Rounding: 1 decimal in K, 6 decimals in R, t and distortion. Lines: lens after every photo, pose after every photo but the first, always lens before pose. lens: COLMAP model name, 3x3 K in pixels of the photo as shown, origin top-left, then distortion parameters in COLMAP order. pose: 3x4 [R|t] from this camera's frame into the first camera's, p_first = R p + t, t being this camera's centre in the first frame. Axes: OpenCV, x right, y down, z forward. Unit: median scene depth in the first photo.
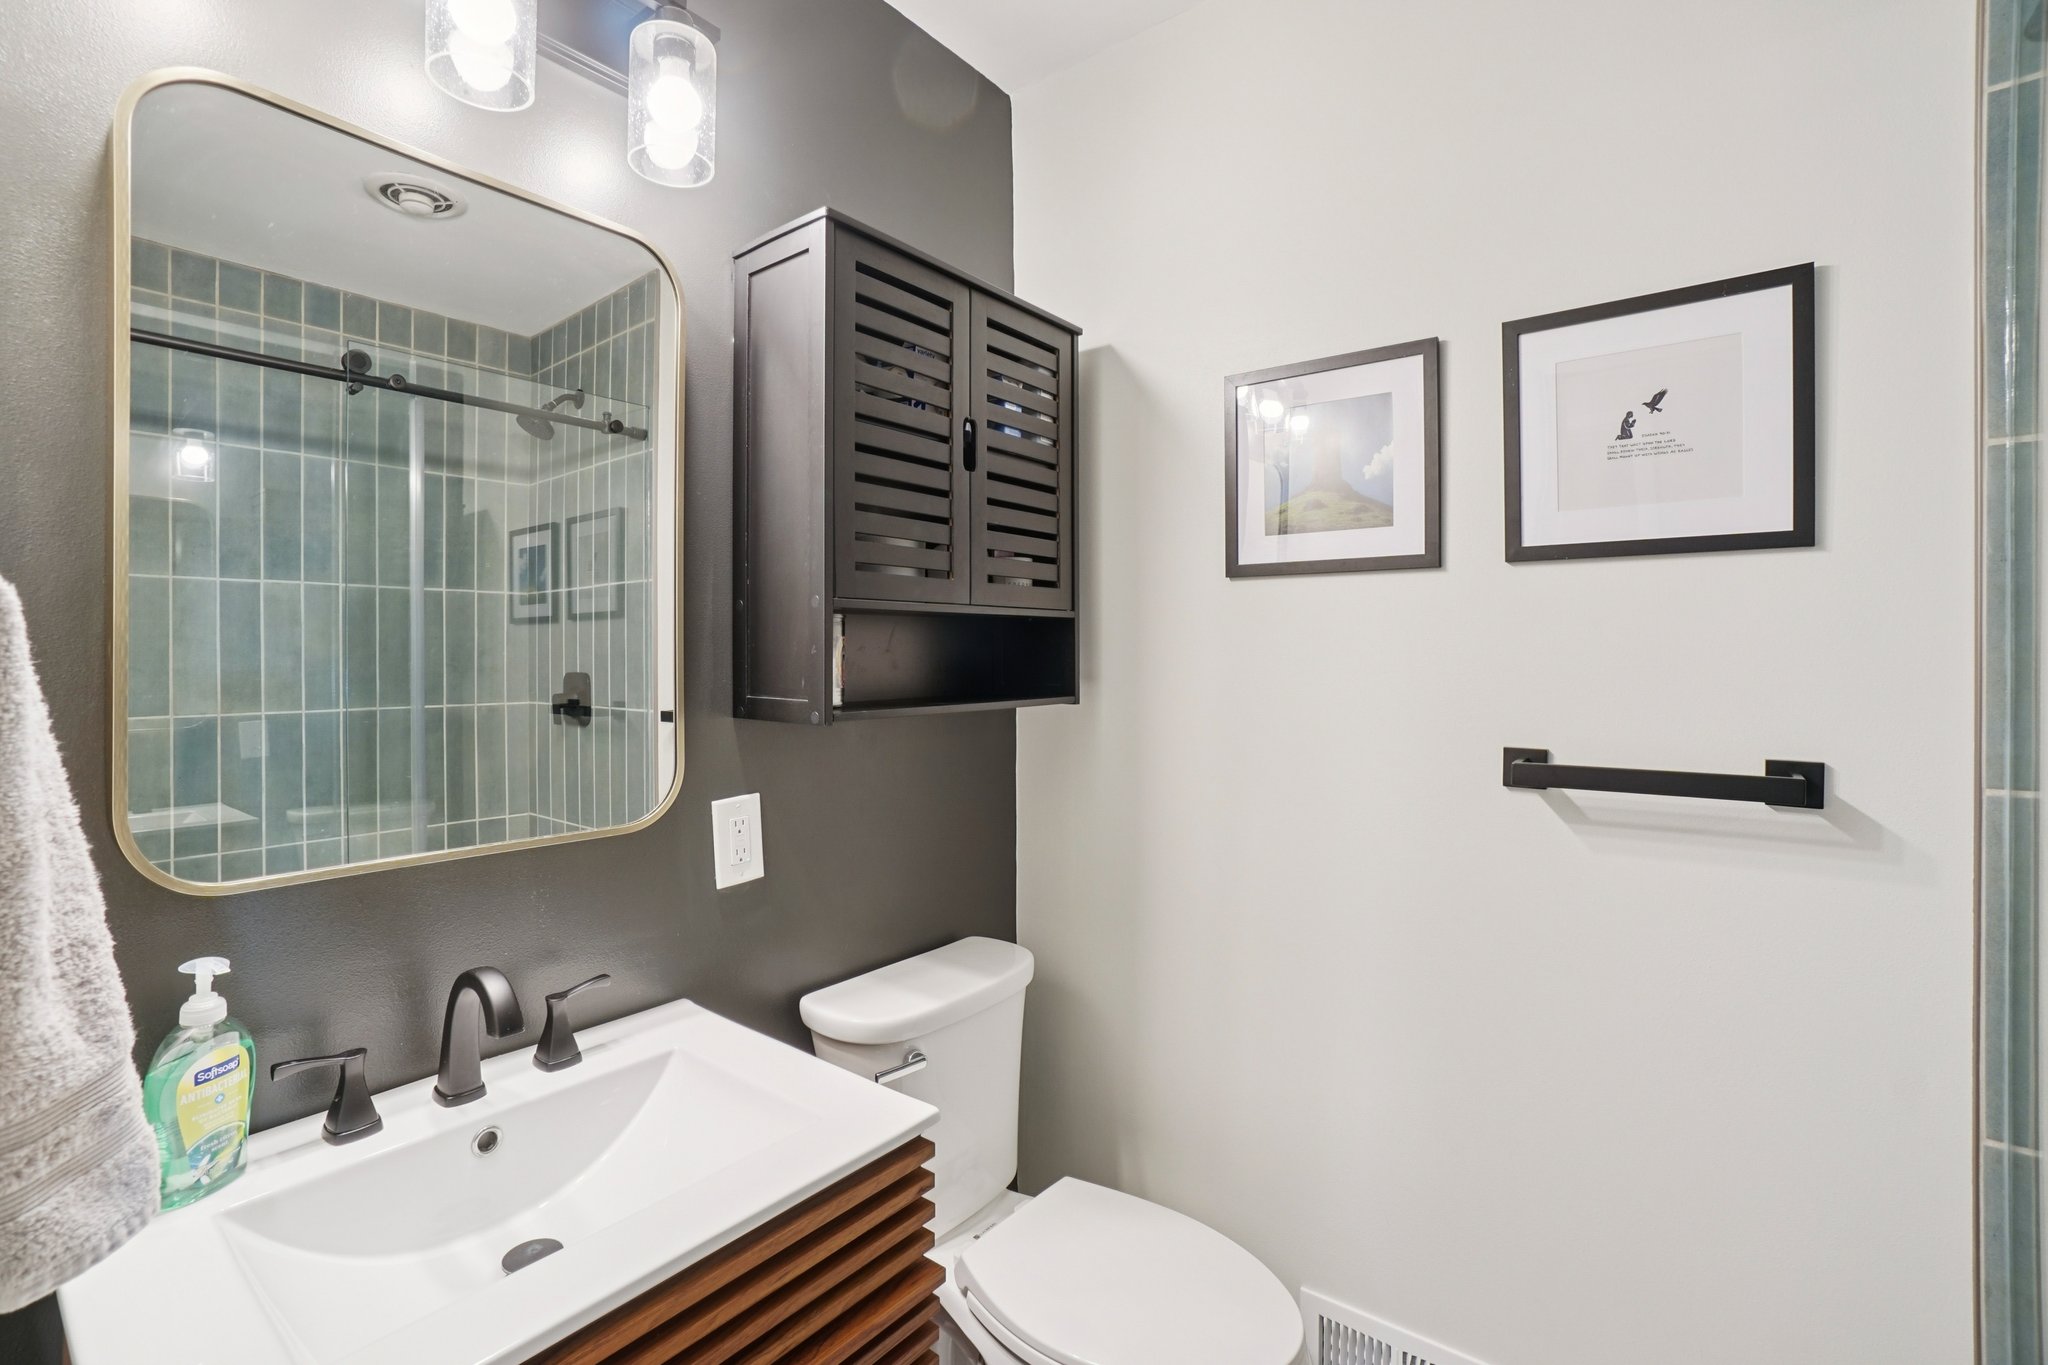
lens RADIAL K [[879.2, 0, 1023.1], [0, 879.2, 688.3], [0, 0, 1]] dist [-0.028711, 0.003575]
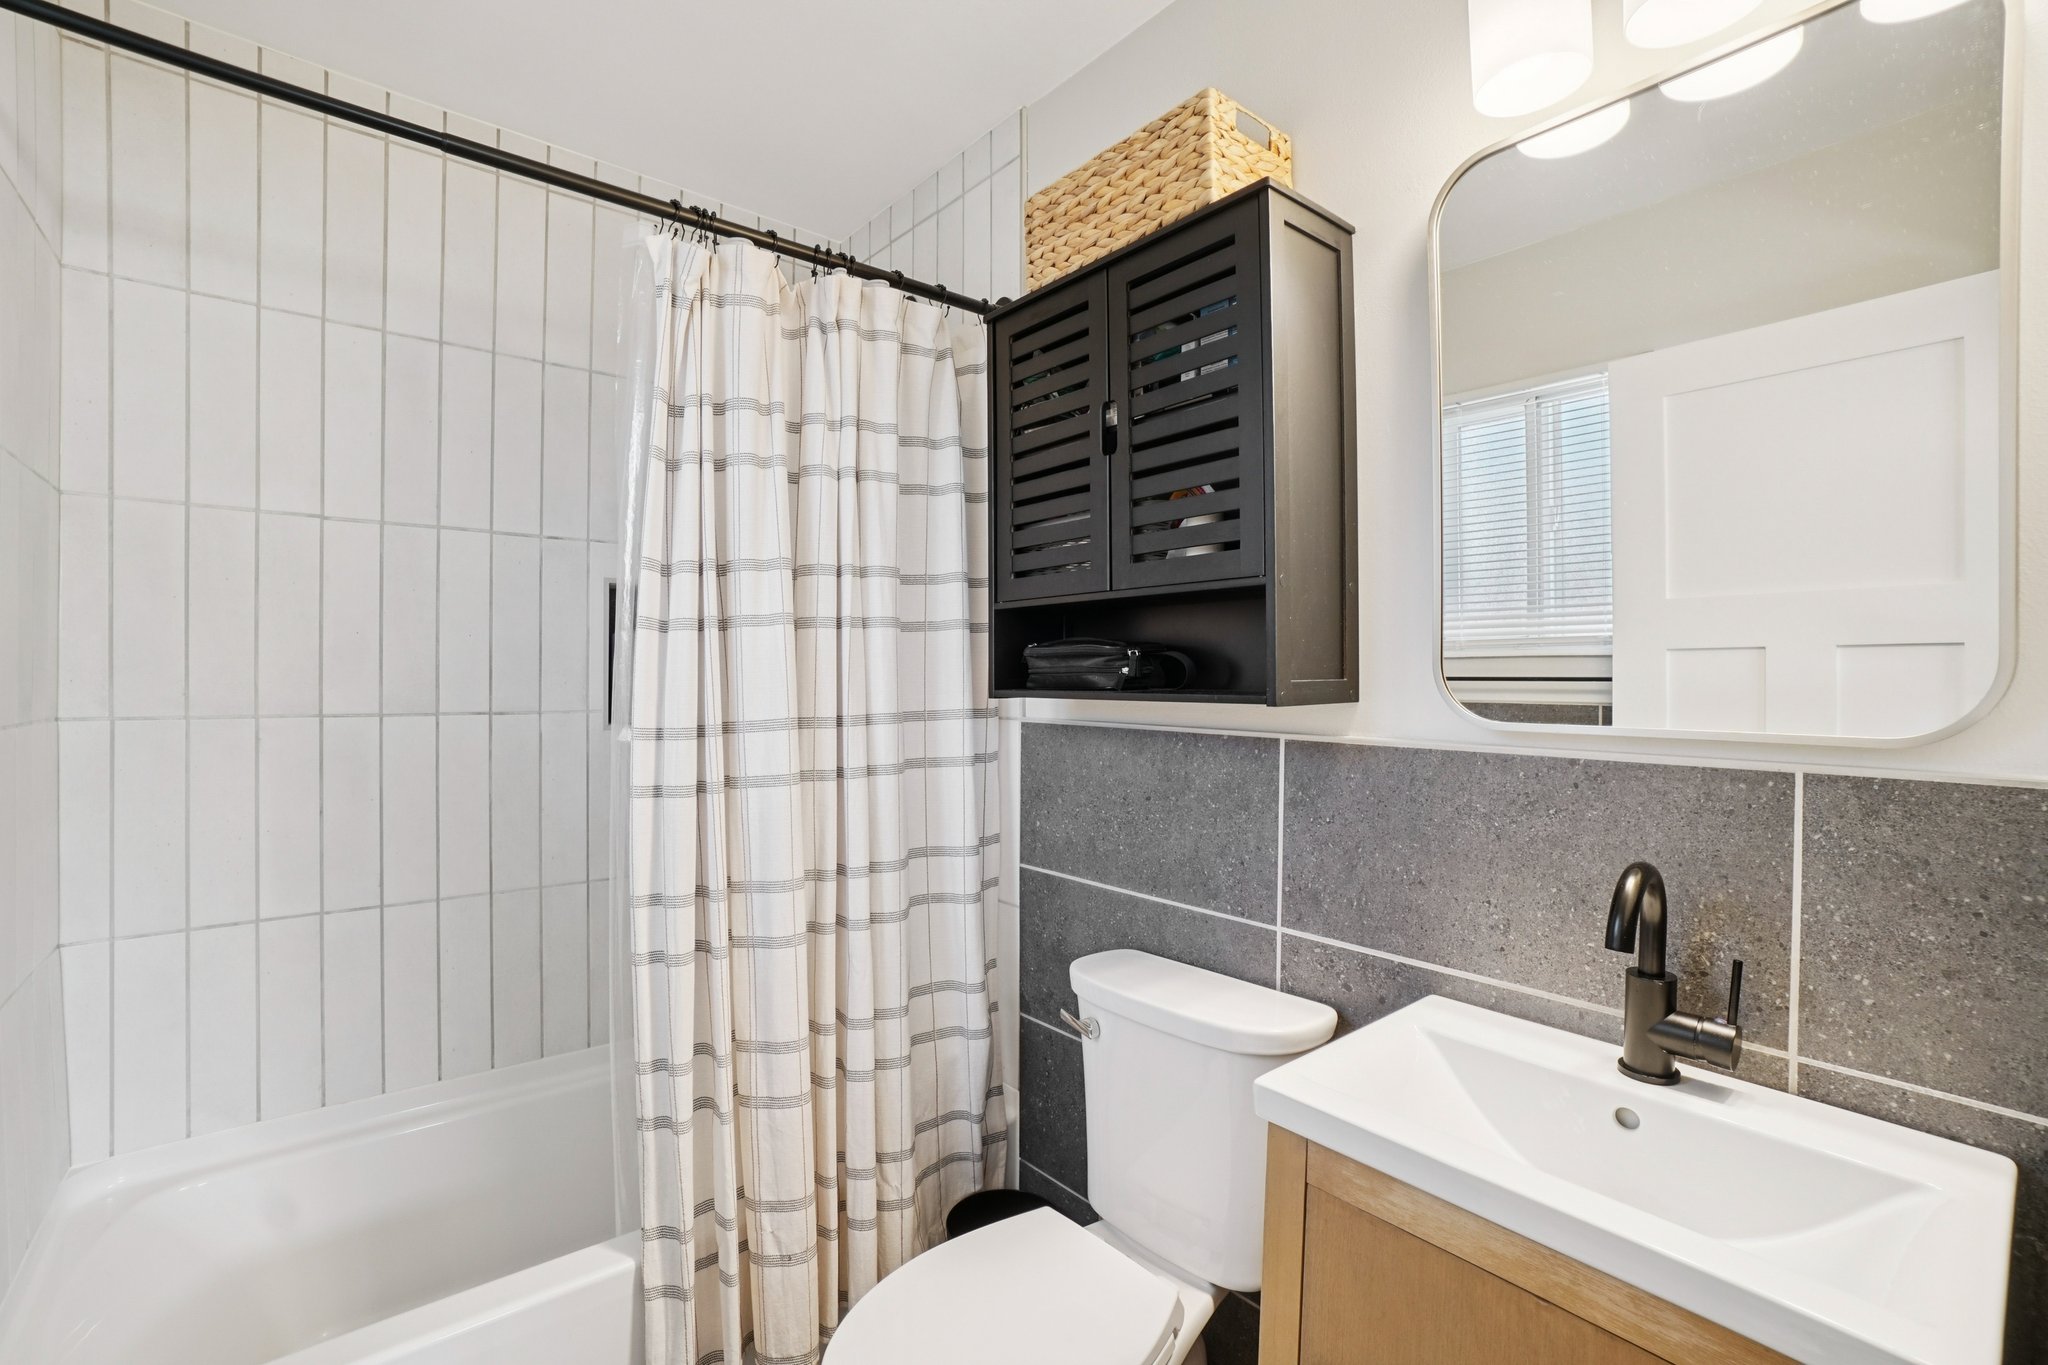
lens RADIAL K [[879.2, 0, 1029.1], [0, 879.2, 670.8], [0, 0, 1]] dist [-0.028711, 0.003575]
pose [[-0.161372, 0.027089, -0.986522, 1.393824], [0.004138, 0.999633, 0.026772, -0.044659], [0.986885, 0.000238, -0.161425, 1.586657]]
